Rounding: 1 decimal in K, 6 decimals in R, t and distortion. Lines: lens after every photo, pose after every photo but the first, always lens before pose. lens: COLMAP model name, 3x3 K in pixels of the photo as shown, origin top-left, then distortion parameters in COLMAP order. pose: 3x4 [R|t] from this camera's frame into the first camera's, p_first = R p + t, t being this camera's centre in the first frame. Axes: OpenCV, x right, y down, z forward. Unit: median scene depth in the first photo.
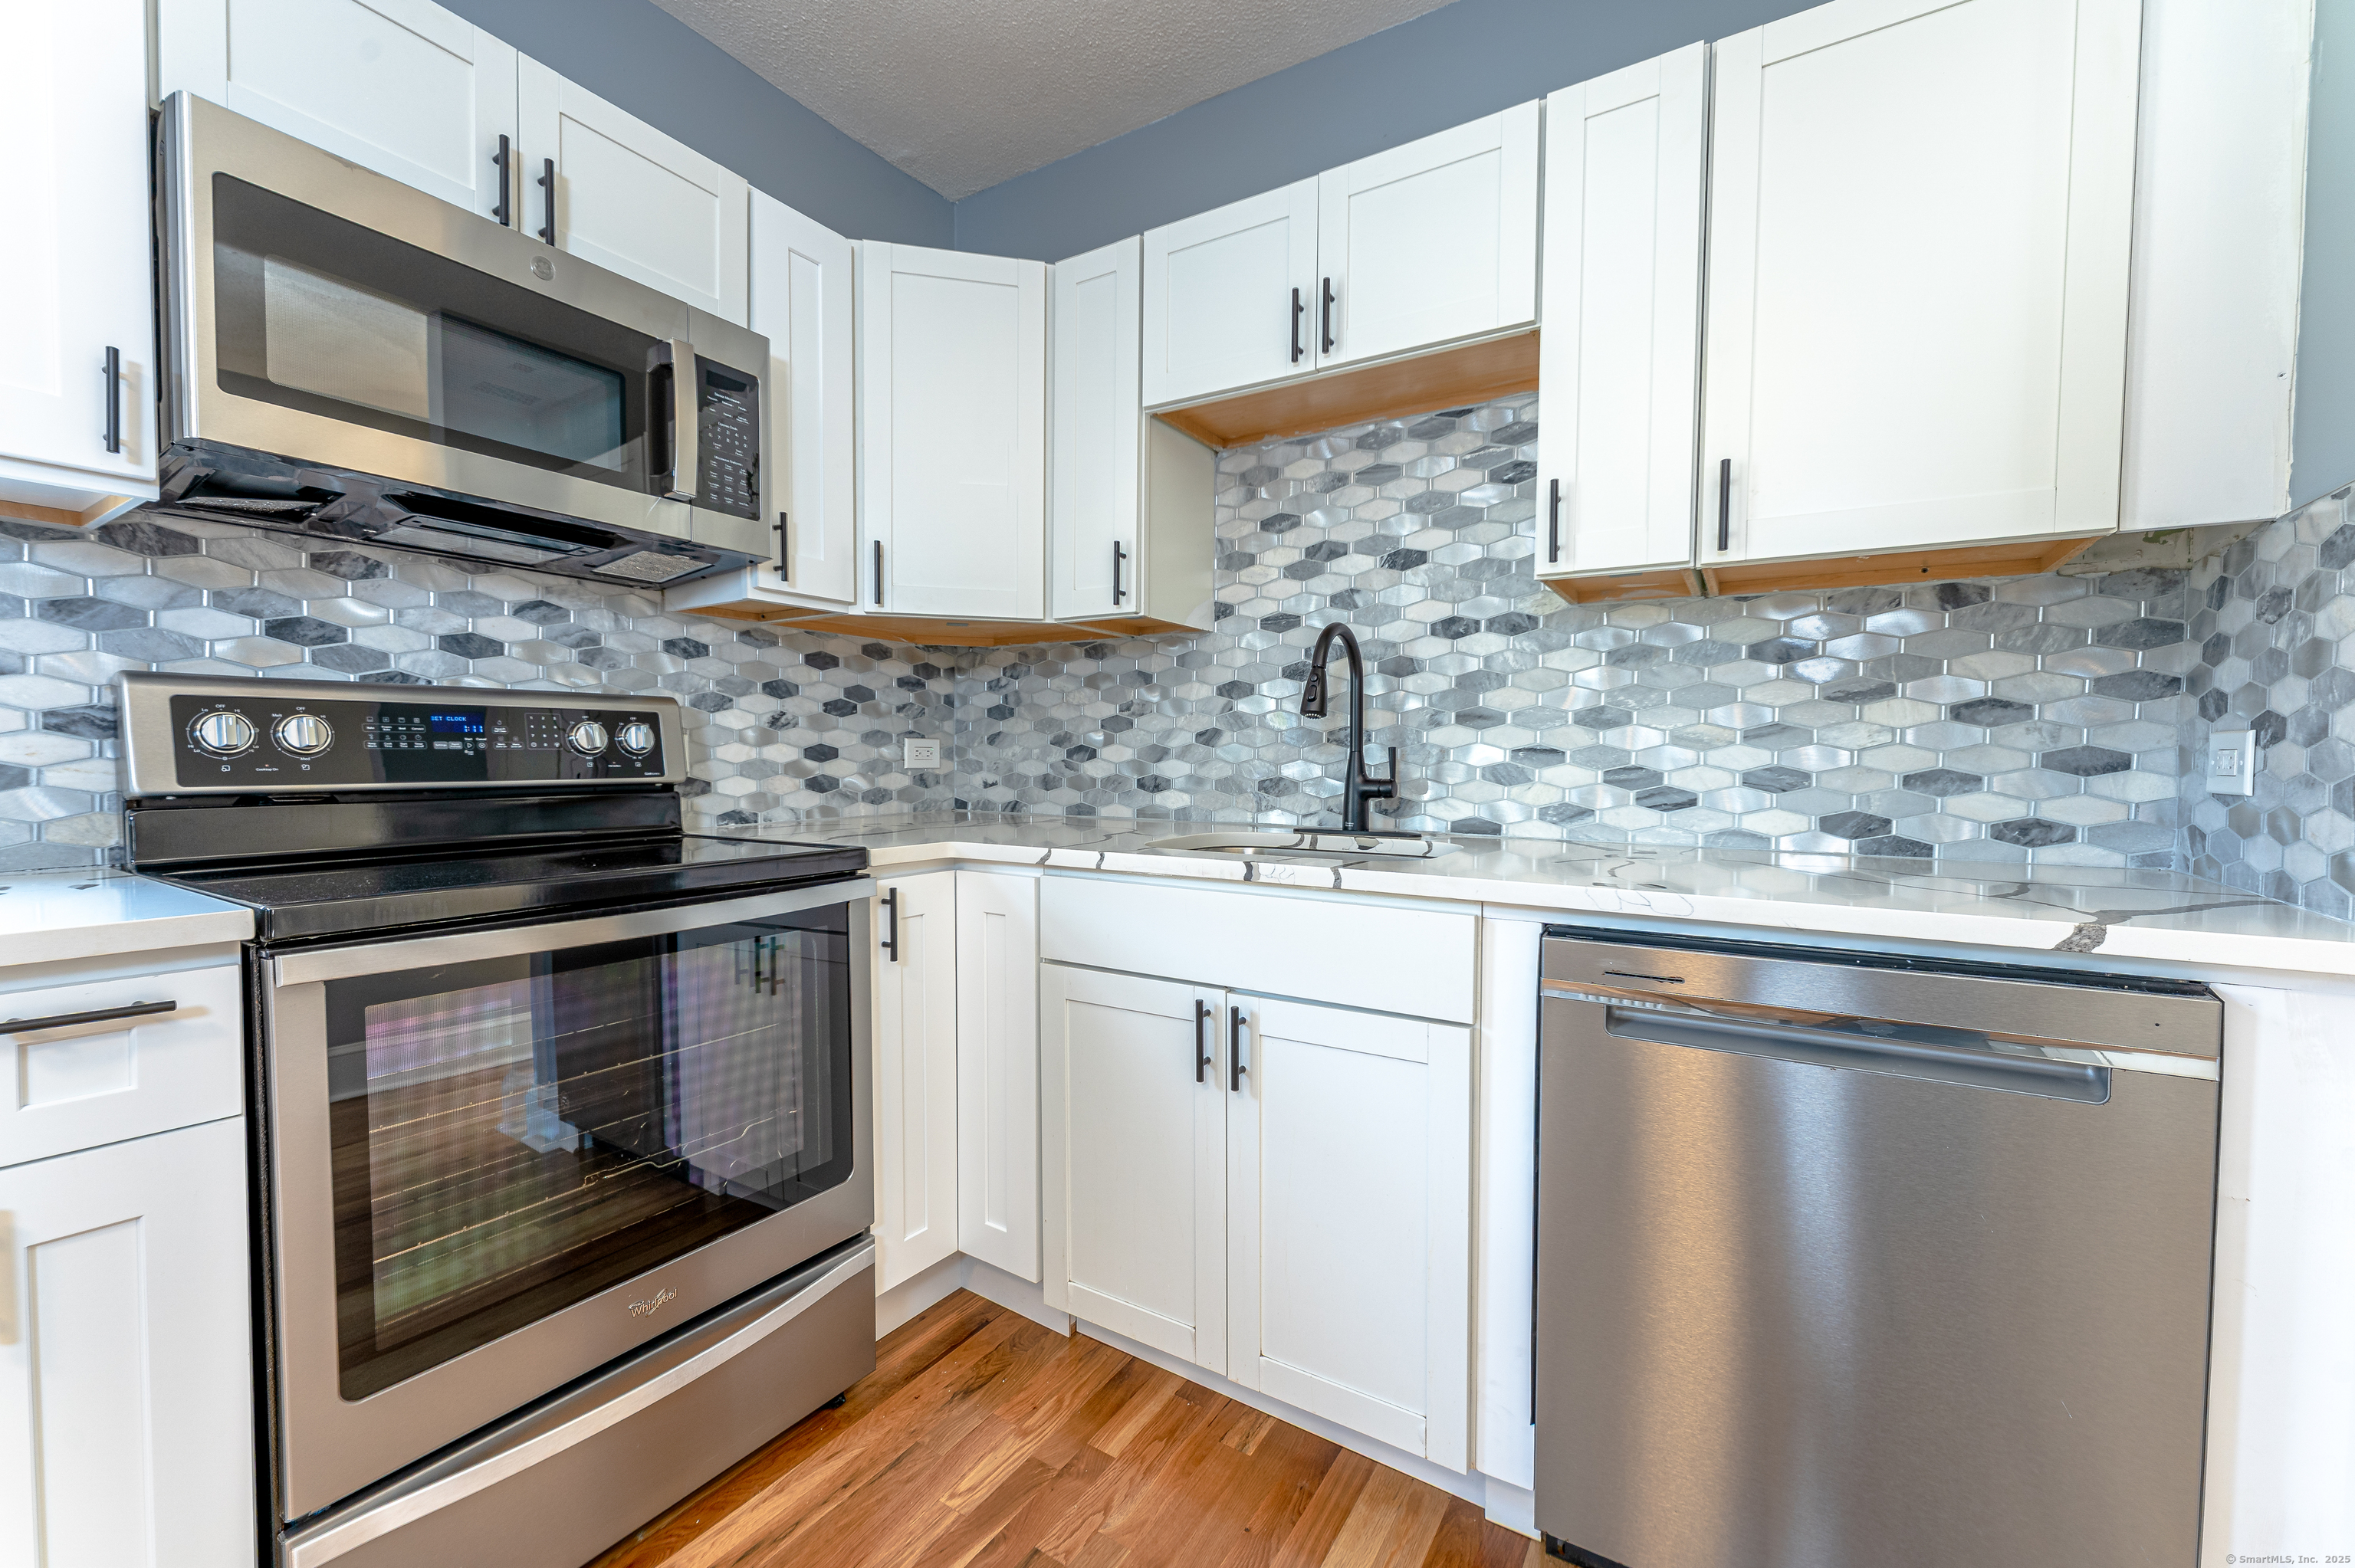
lens RADIAL K [[946.8, 0, 1172.7], [0, 946.8, 786.9], [0, 0, 1]] dist [0.002265, -0.000730]
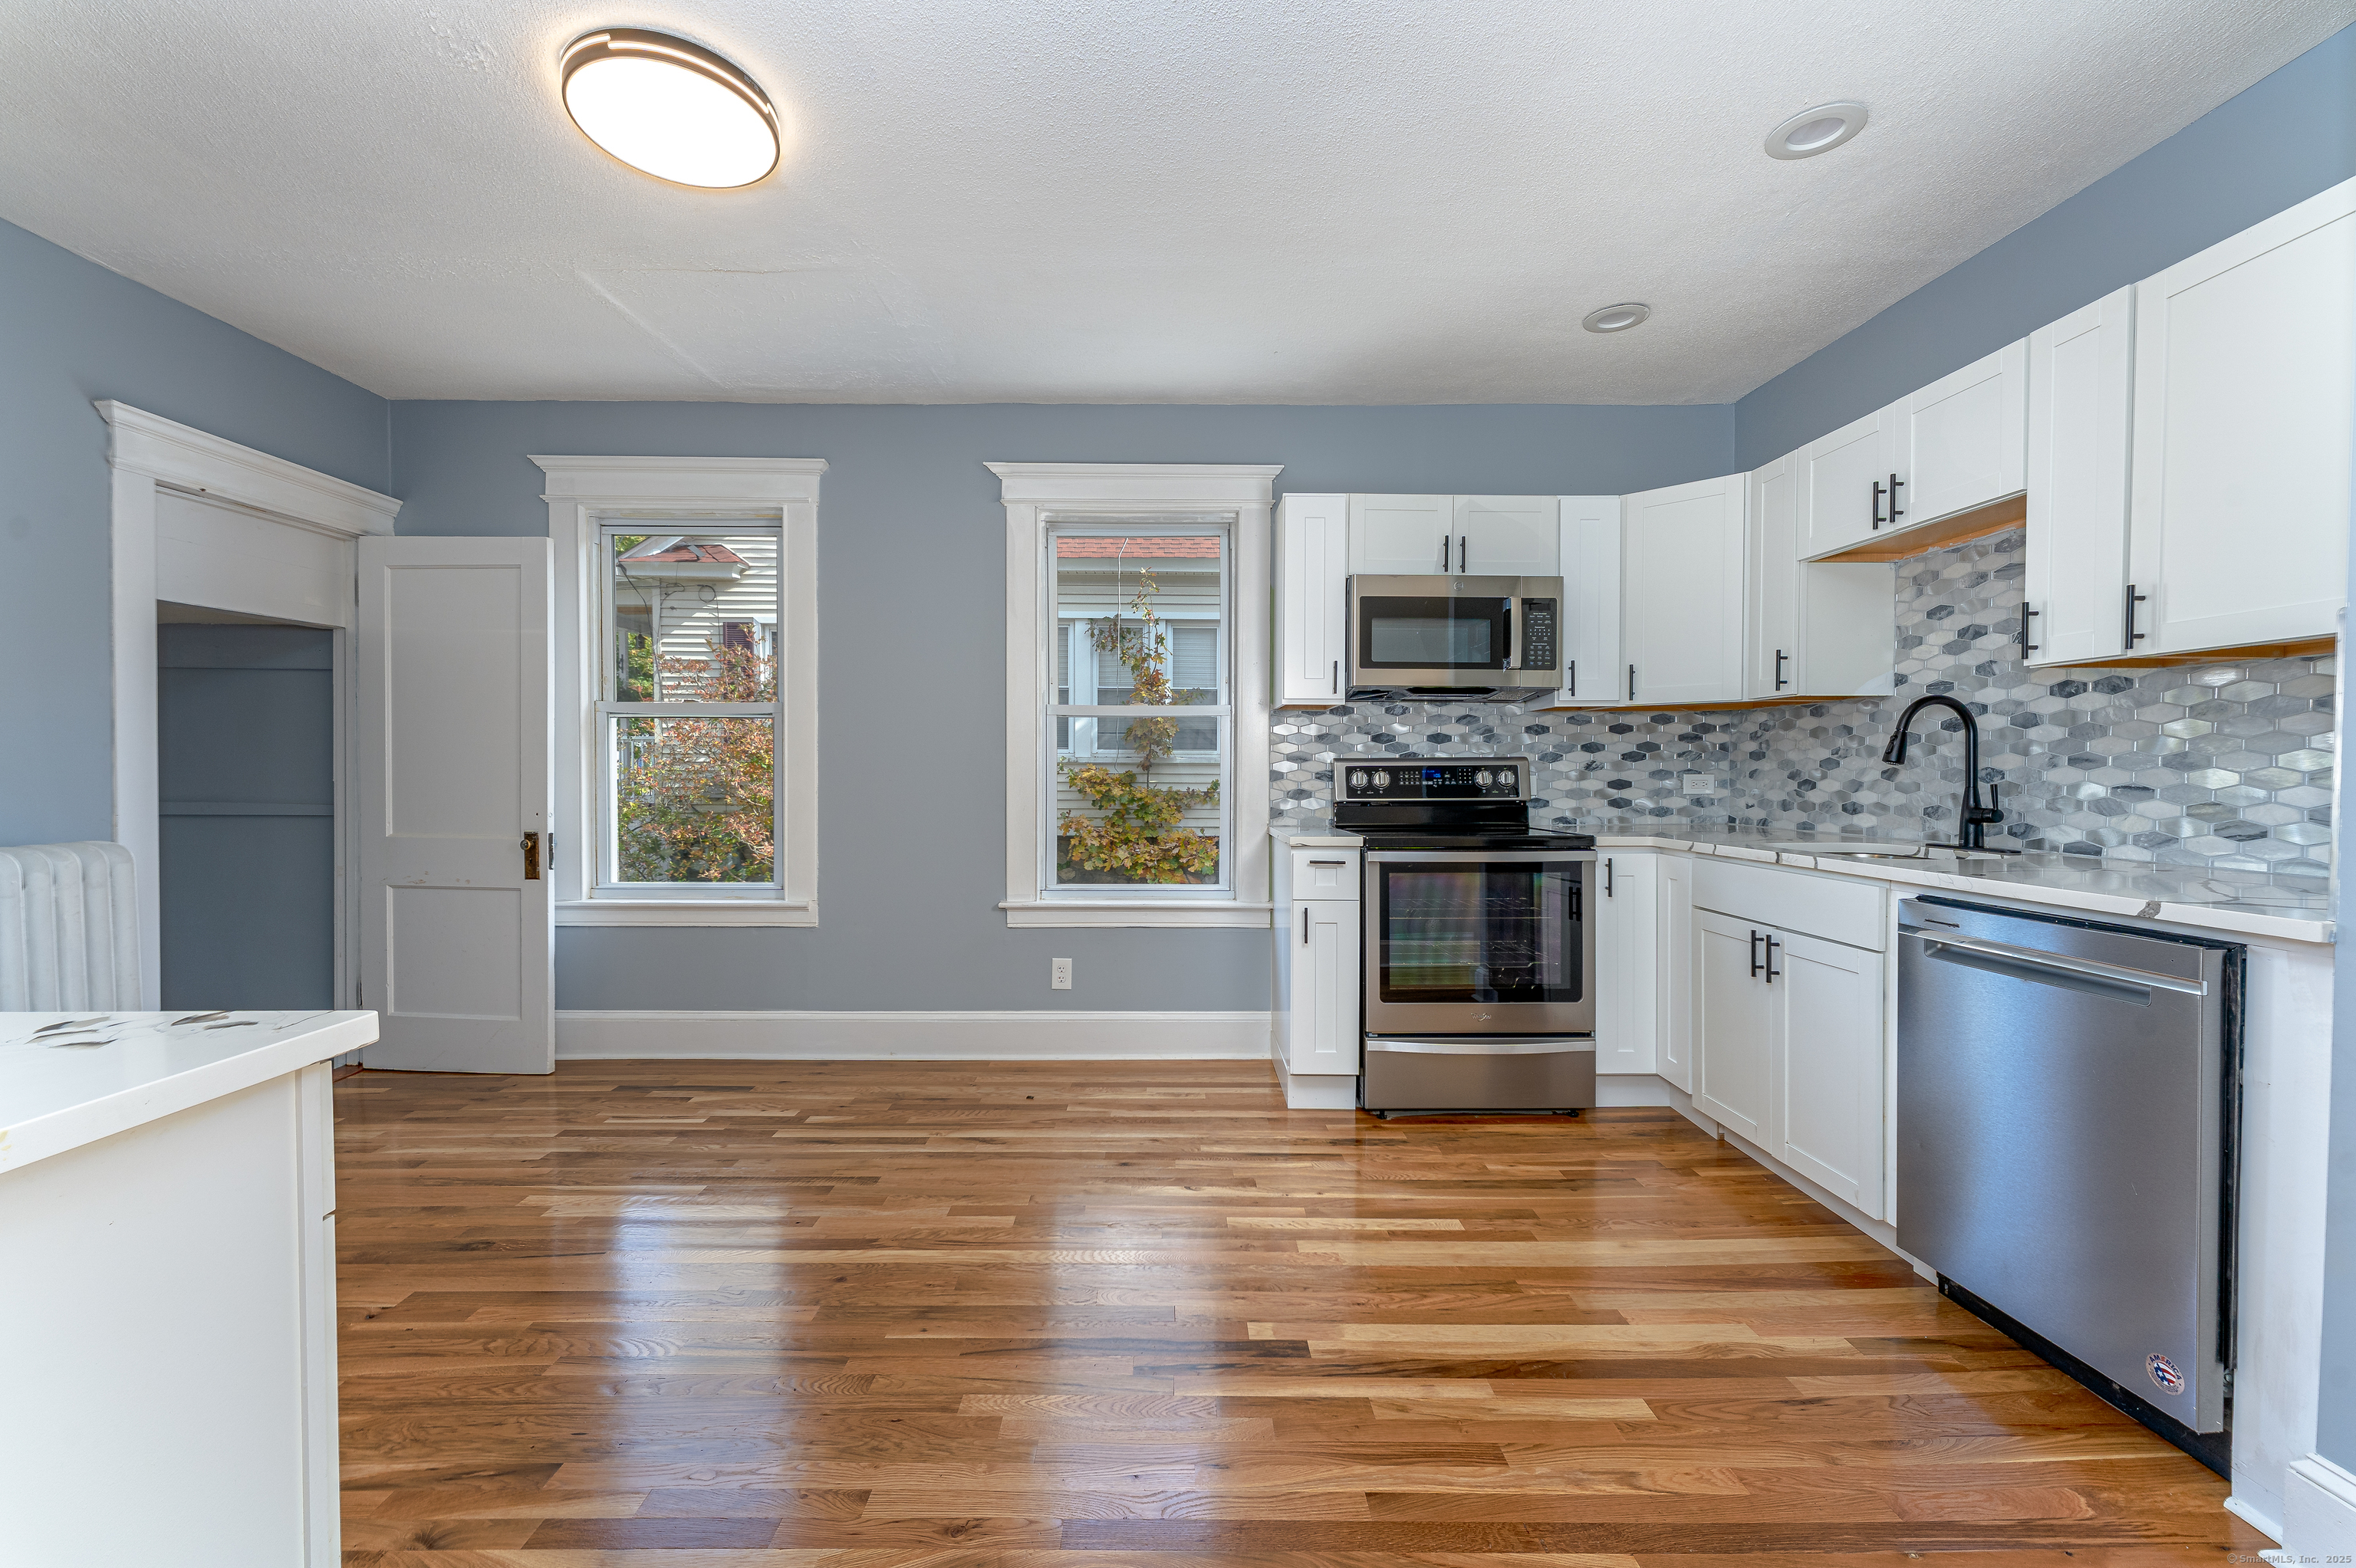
lens RADIAL K [[947.2, 0, 1169.1], [0, 947.2, 789.0], [0, 0, 1]] dist [0.002265, -0.000730]
pose [[0.548268, 0.009055, -0.836254, 0.742120], [-0.023020, 0.999726, -0.004267, -0.003352], [0.835986, 0.021590, 0.548326, -0.721037]]
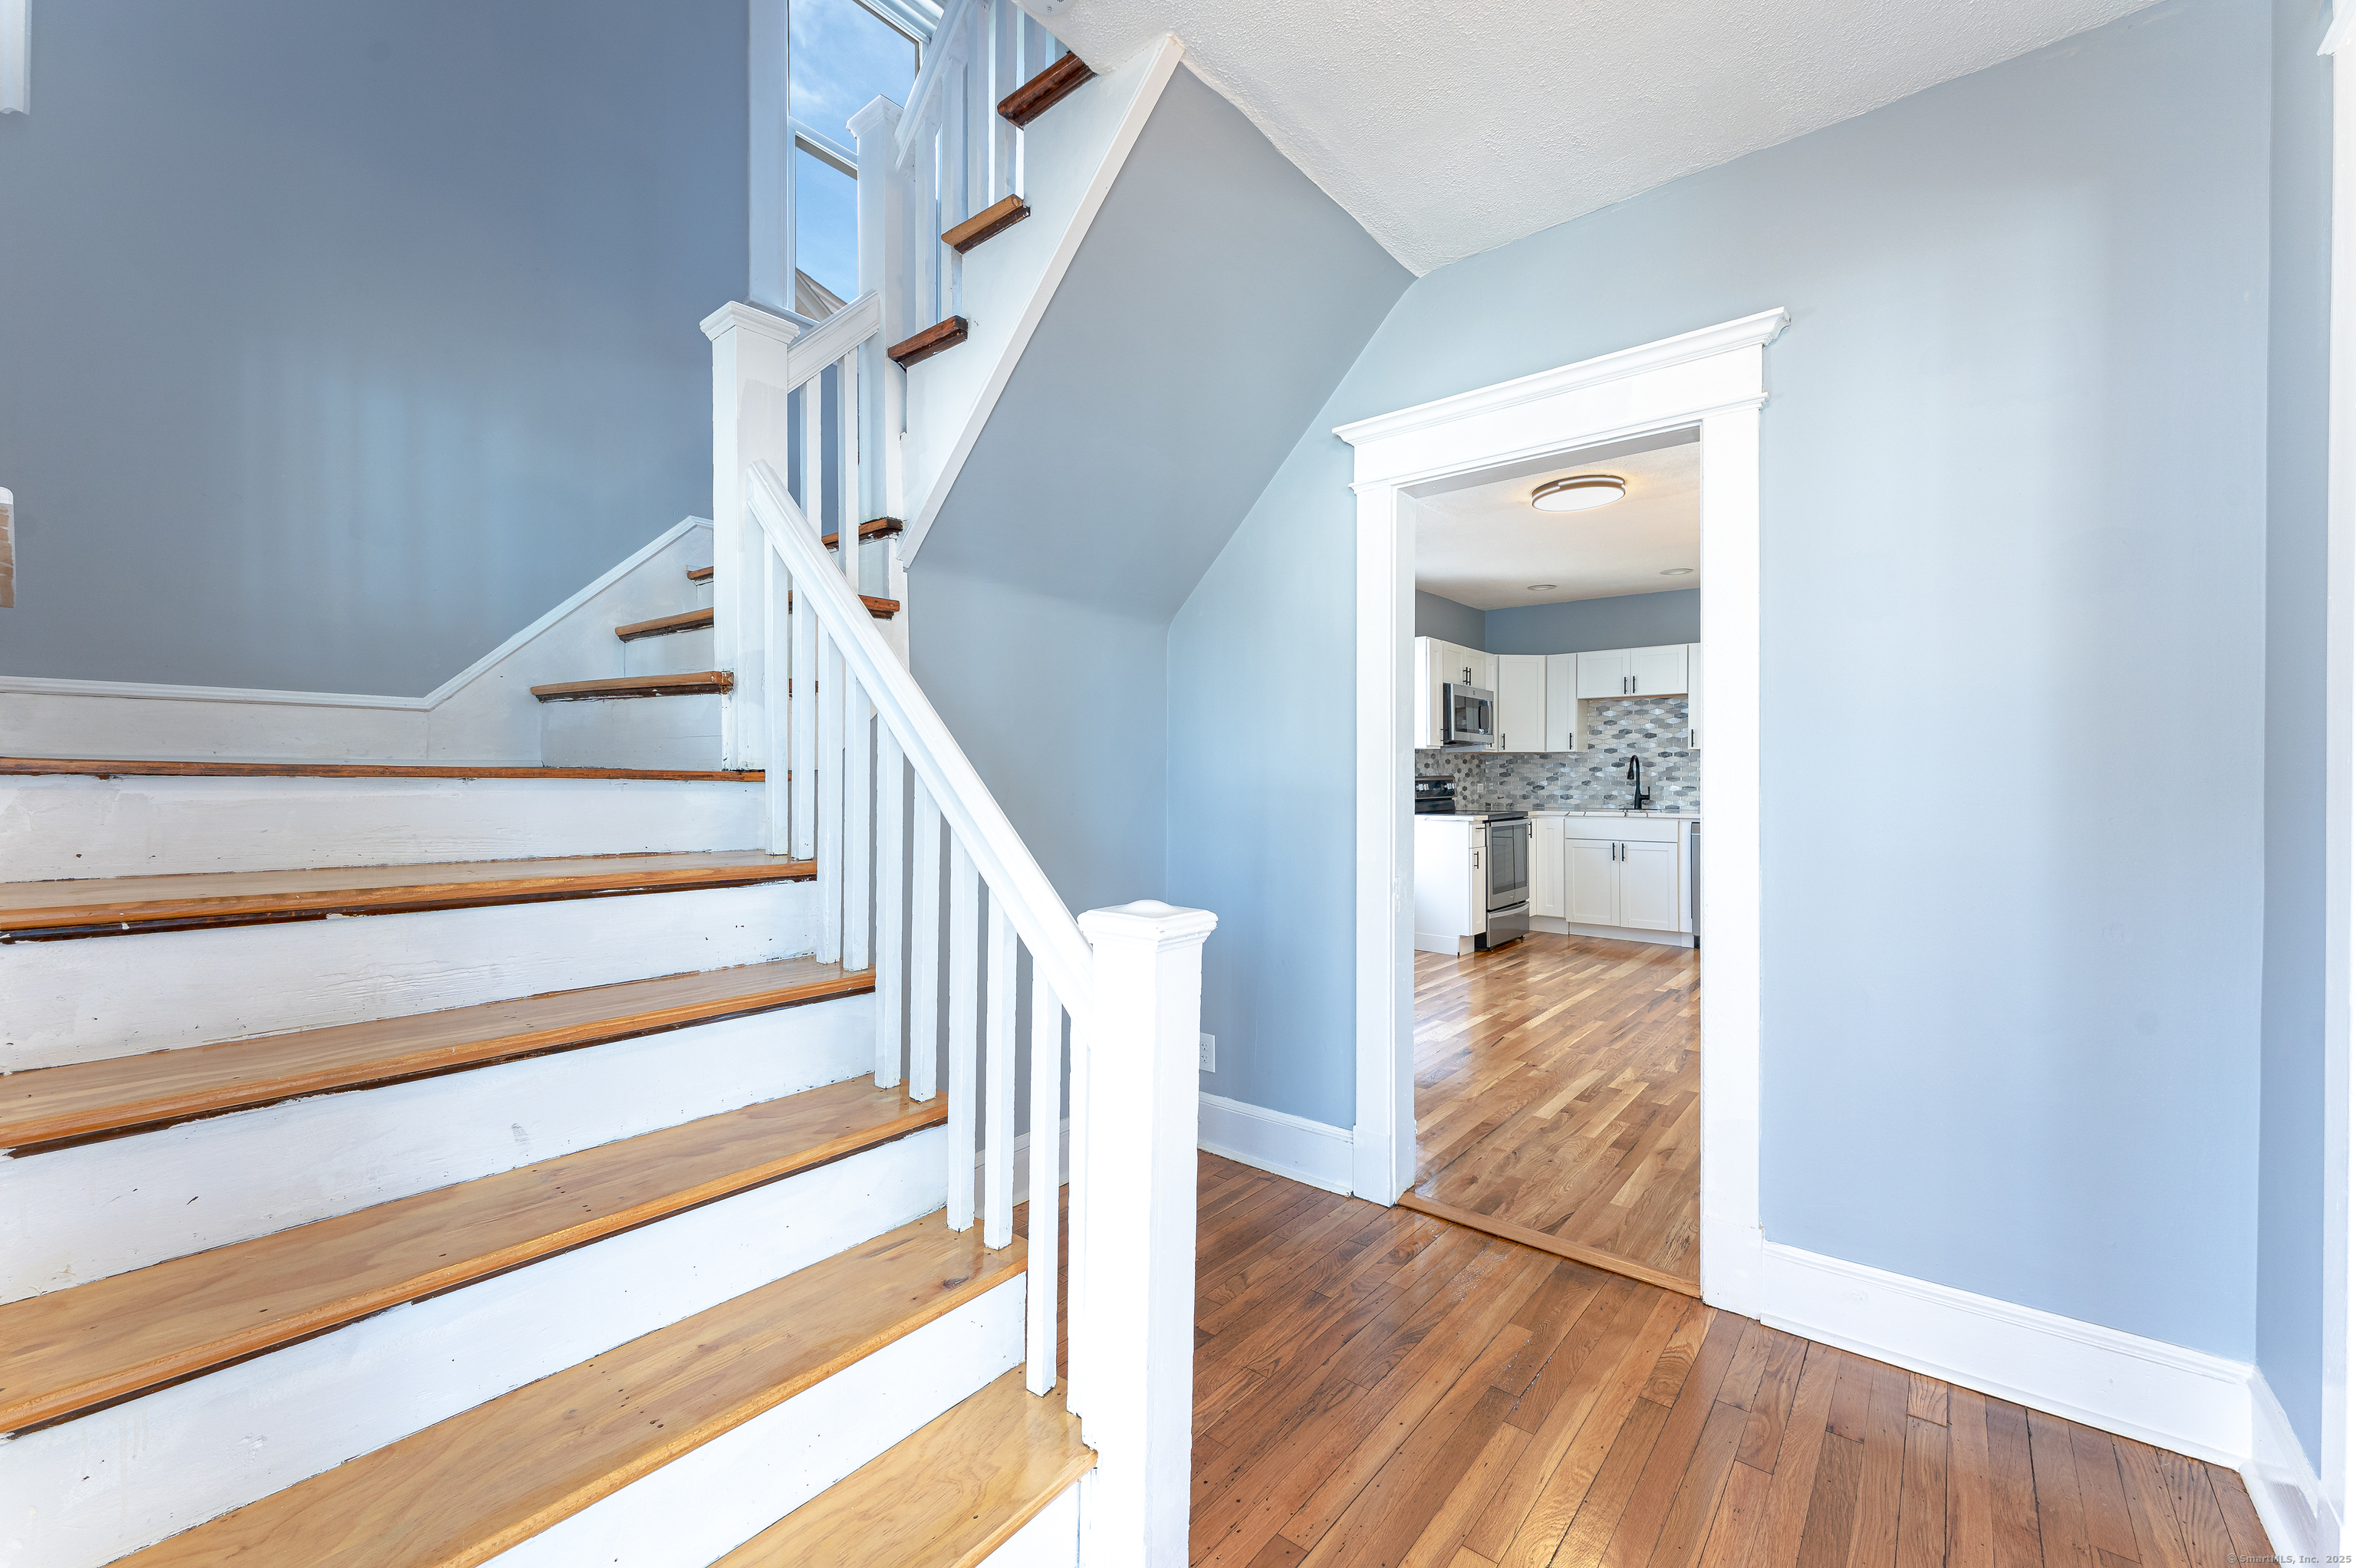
lens RADIAL K [[947.2, 0, 1174.4], [0, 947.2, 784.2], [0, 0, 1]] dist [0.002265, -0.000730]
pose [[0.992451, -0.009627, -0.122261, -1.259038], [0.006746, 0.999690, -0.023959, 0.028710], [0.122454, 0.022953, 0.992209, -3.179372]]
